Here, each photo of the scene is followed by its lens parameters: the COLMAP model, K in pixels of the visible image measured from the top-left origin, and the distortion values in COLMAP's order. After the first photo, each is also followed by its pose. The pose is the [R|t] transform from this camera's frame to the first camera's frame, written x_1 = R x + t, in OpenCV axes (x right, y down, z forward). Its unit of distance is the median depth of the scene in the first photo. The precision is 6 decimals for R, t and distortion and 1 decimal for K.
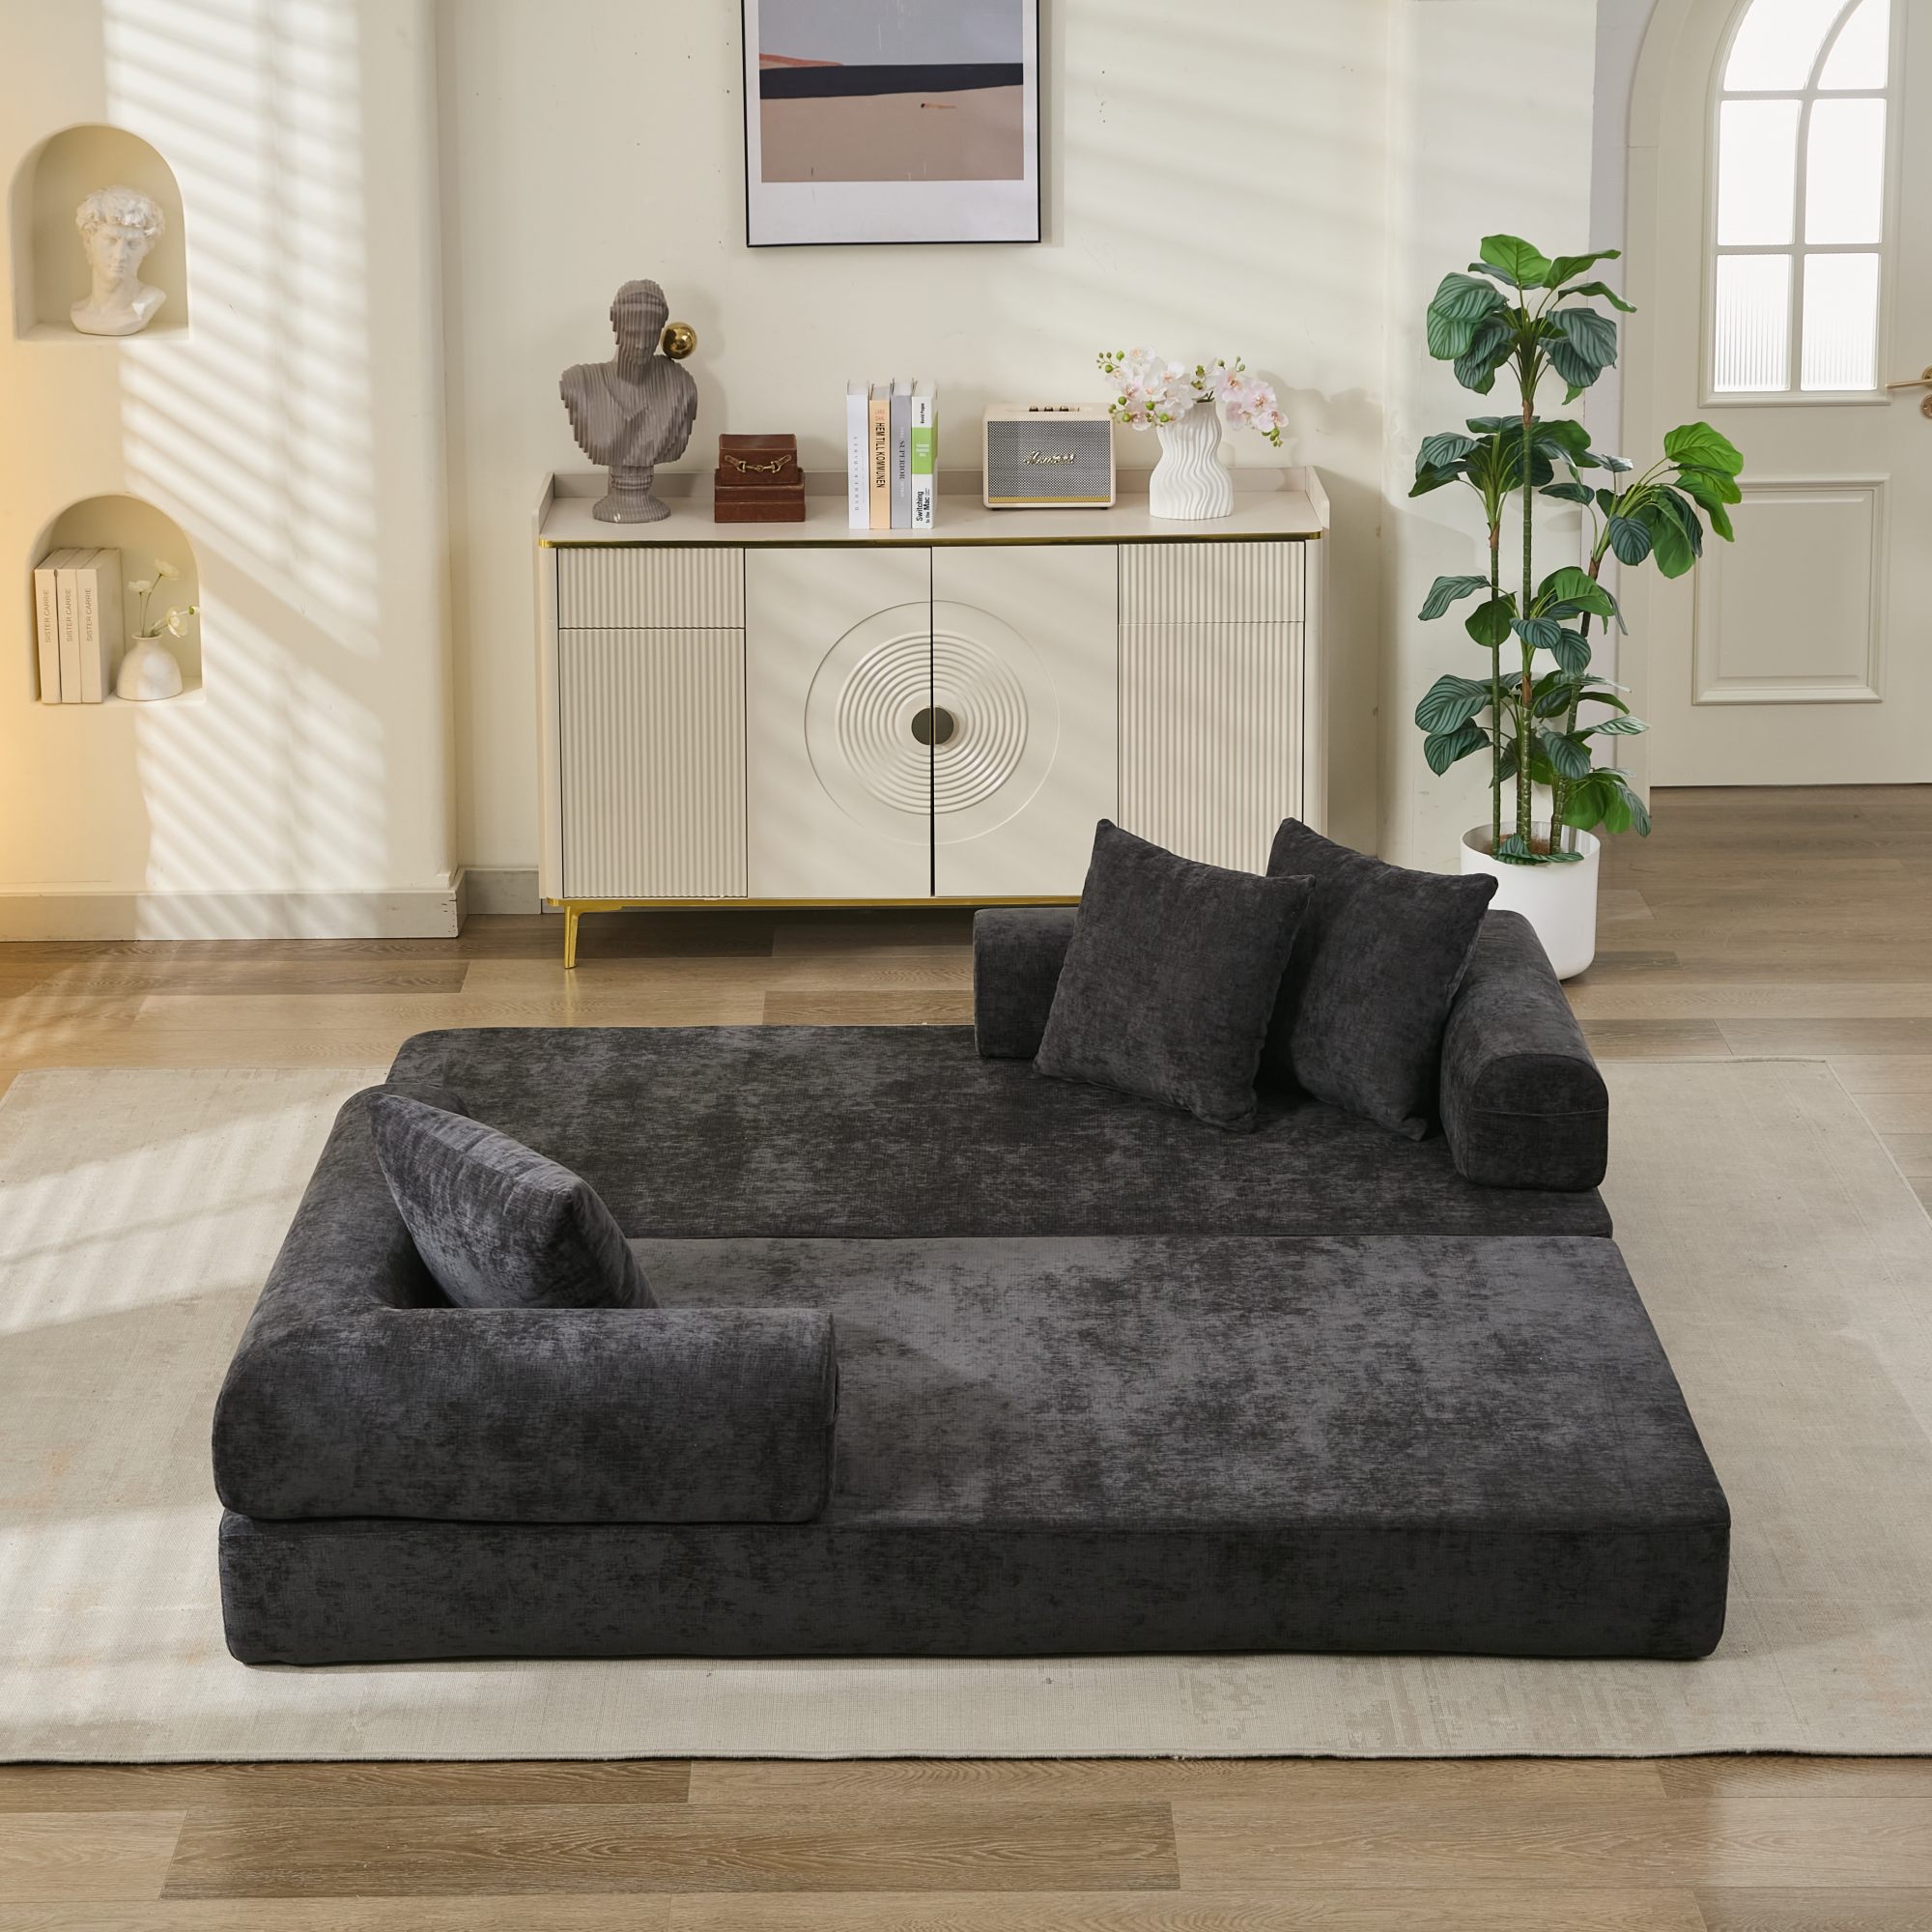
lens RADIAL K [[3977.8, 0, 951.2], [0, 3977.8, 300.6], [0, 0, 1]] dist [0.025544, 0.049400]
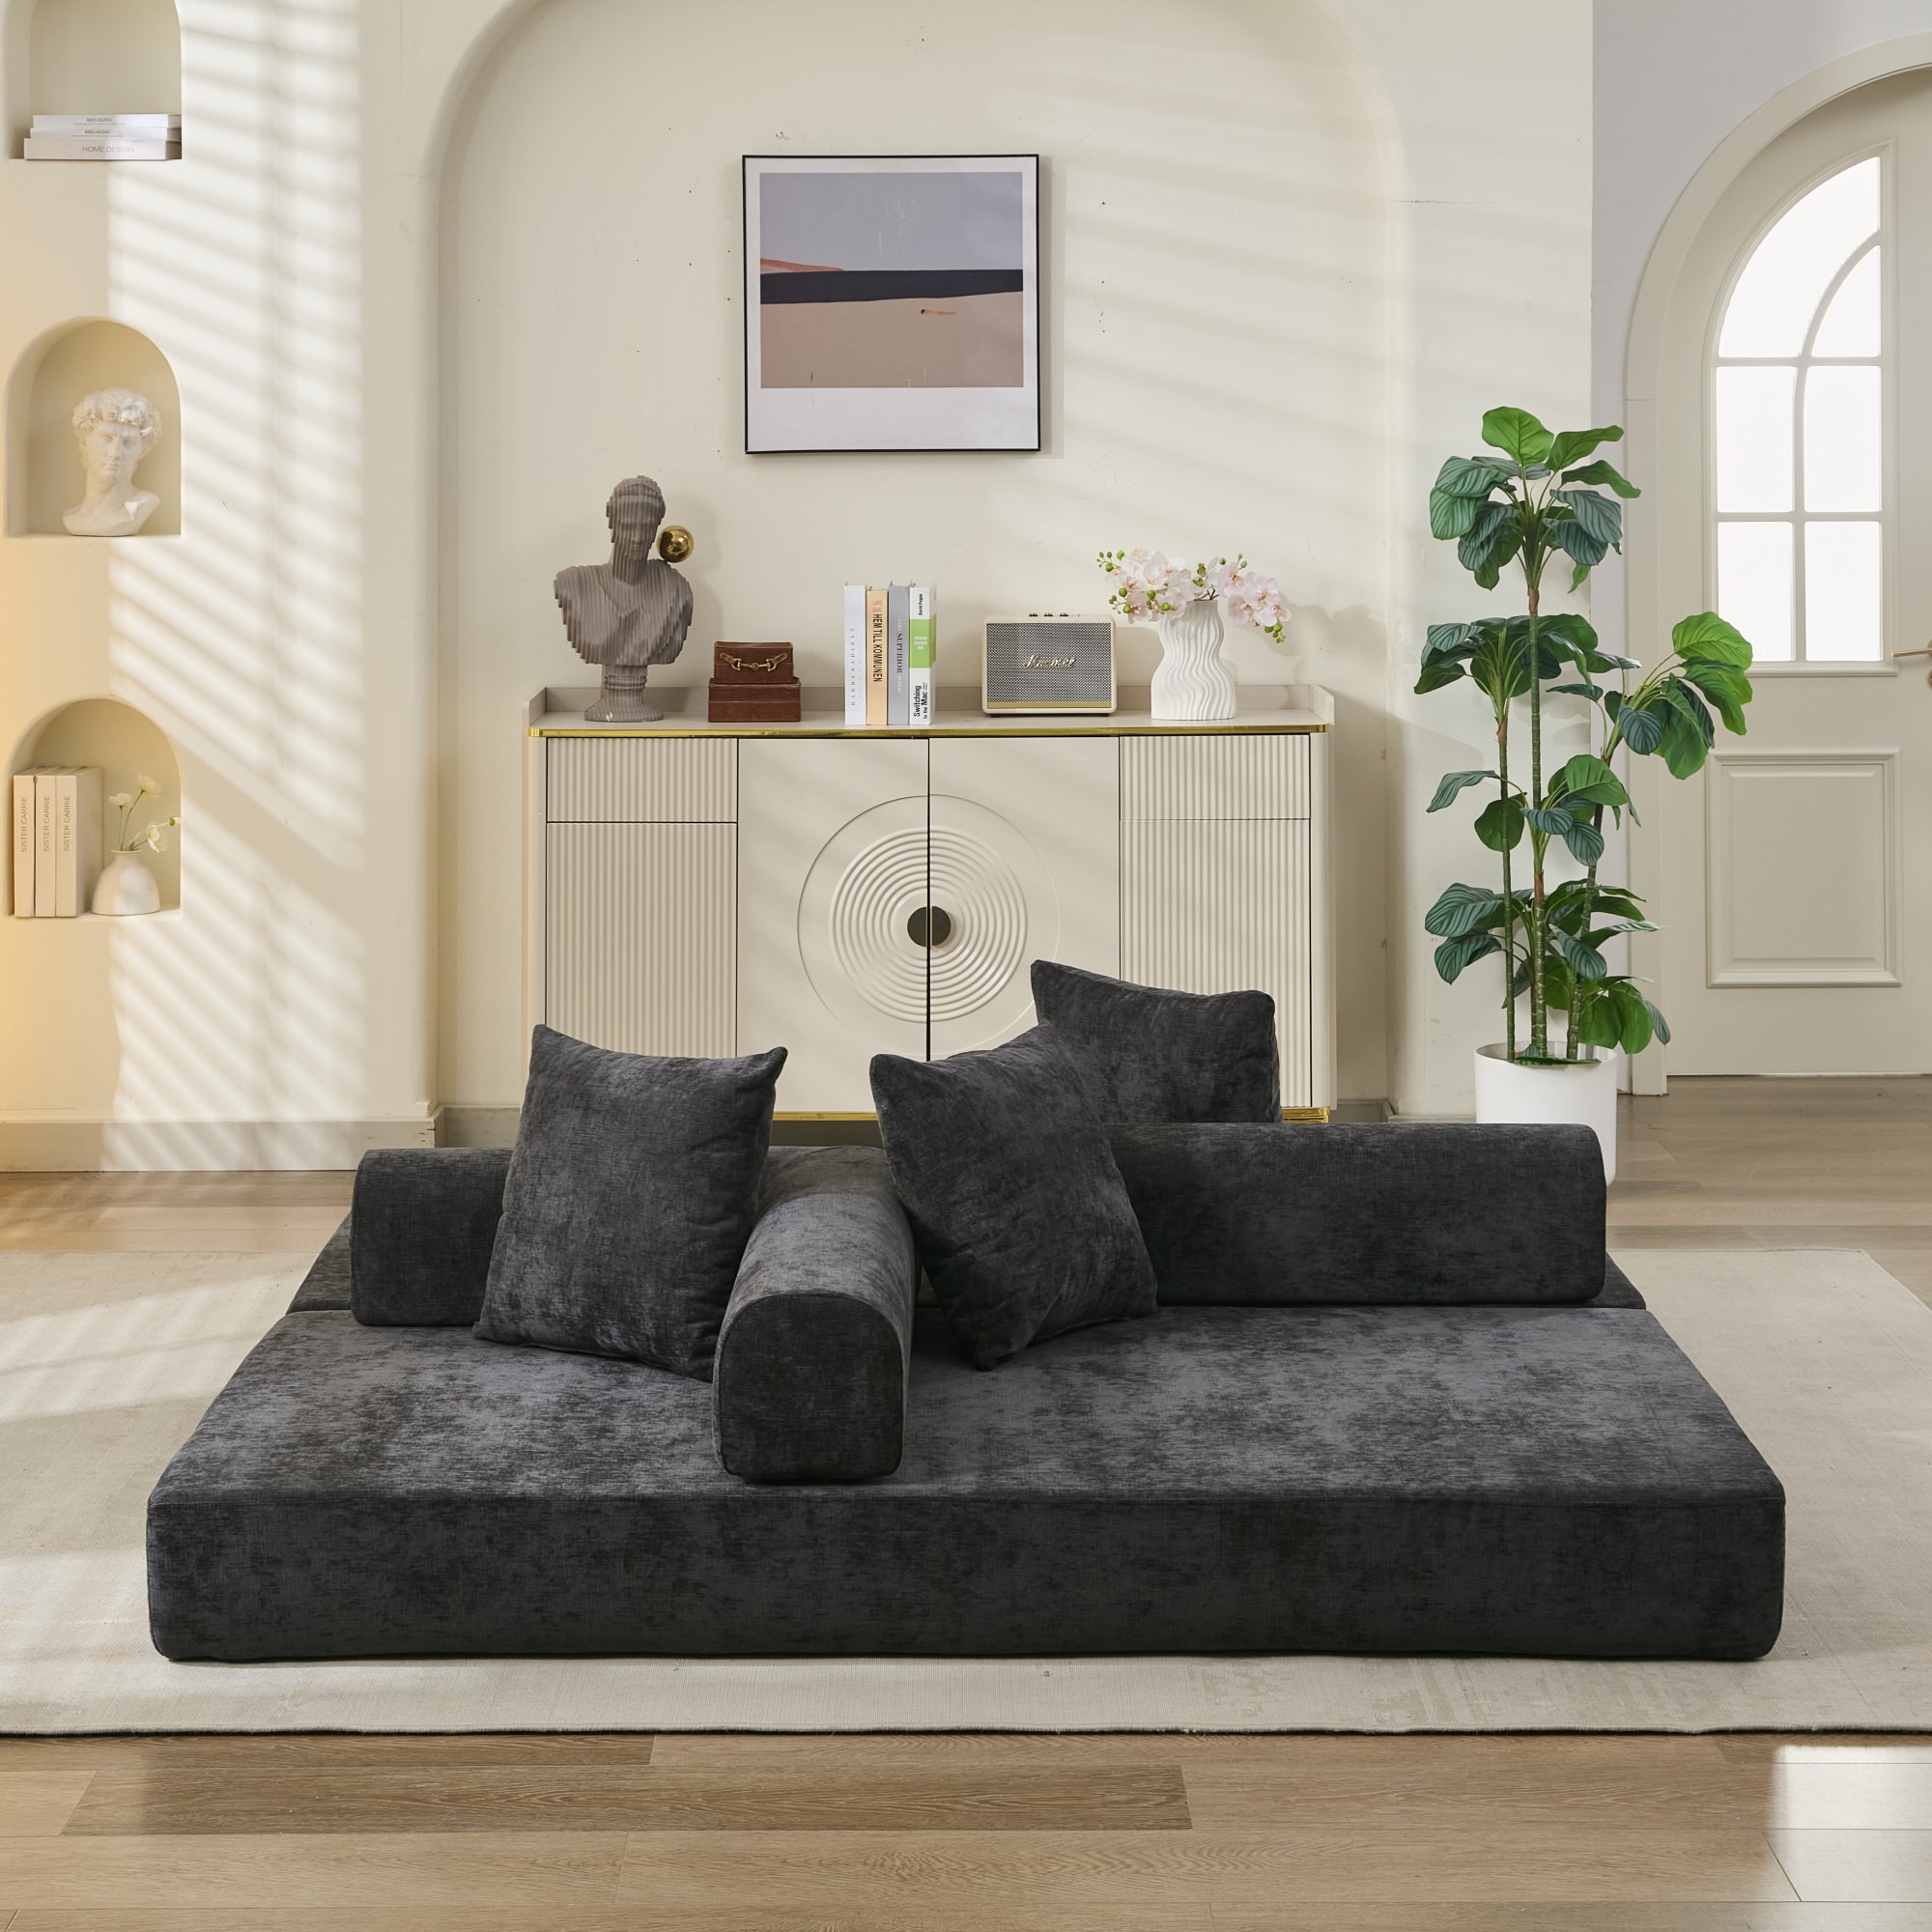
lens RADIAL K [[3846.2, 0, 968.7], [0, 3846.2, 323.4], [0, 0, 1]] dist [0.016501, 0.030213]
pose [[0.999988, 0.004019, 0.002790, 0.001789], [-0.003436, 0.982877, -0.184233, 0.135094], [-0.003482, 0.184221, 0.982879, 0.048859]]
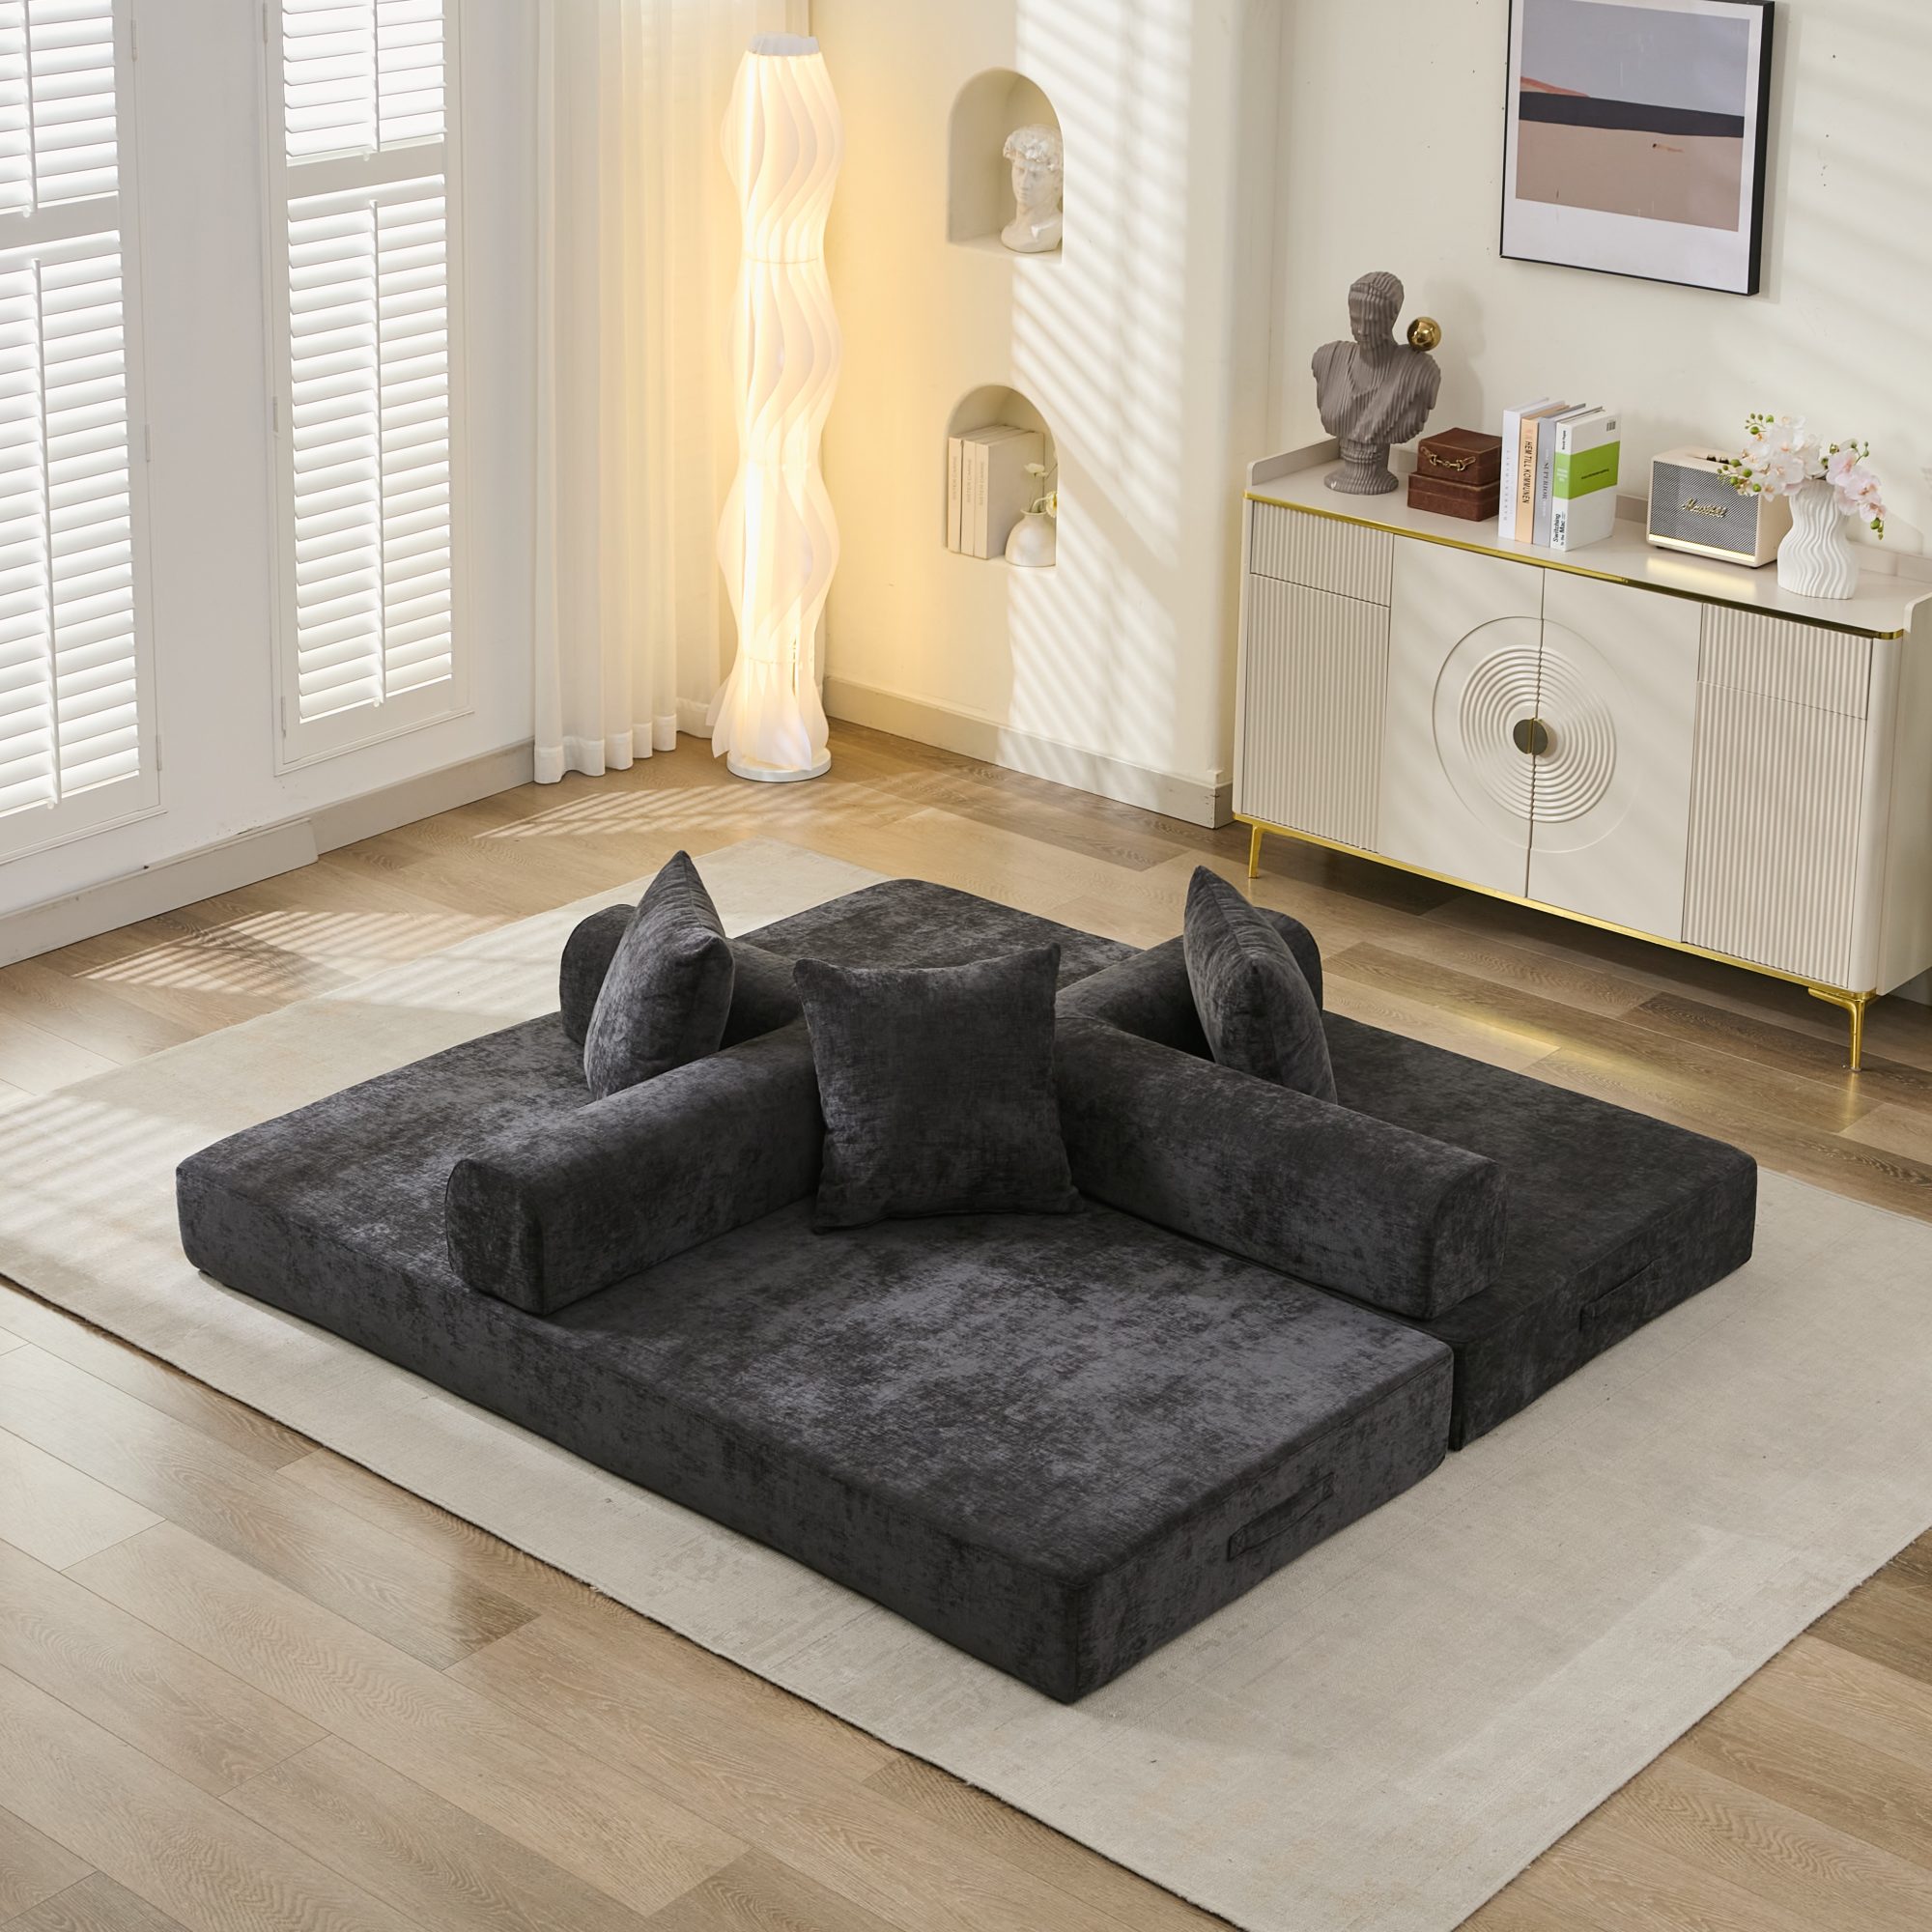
lens RADIAL K [[3779.8, 0, 986.4], [0, 3779.8, 364.5], [0, 0, 1]] dist [0.014693, 0.001488]
pose [[0.758430, 0.166502, -0.630128, 0.494565], [-0.132473, 0.986018, 0.101095, -0.070521], [0.638149, 0.006802, 0.769883, 0.144818]]
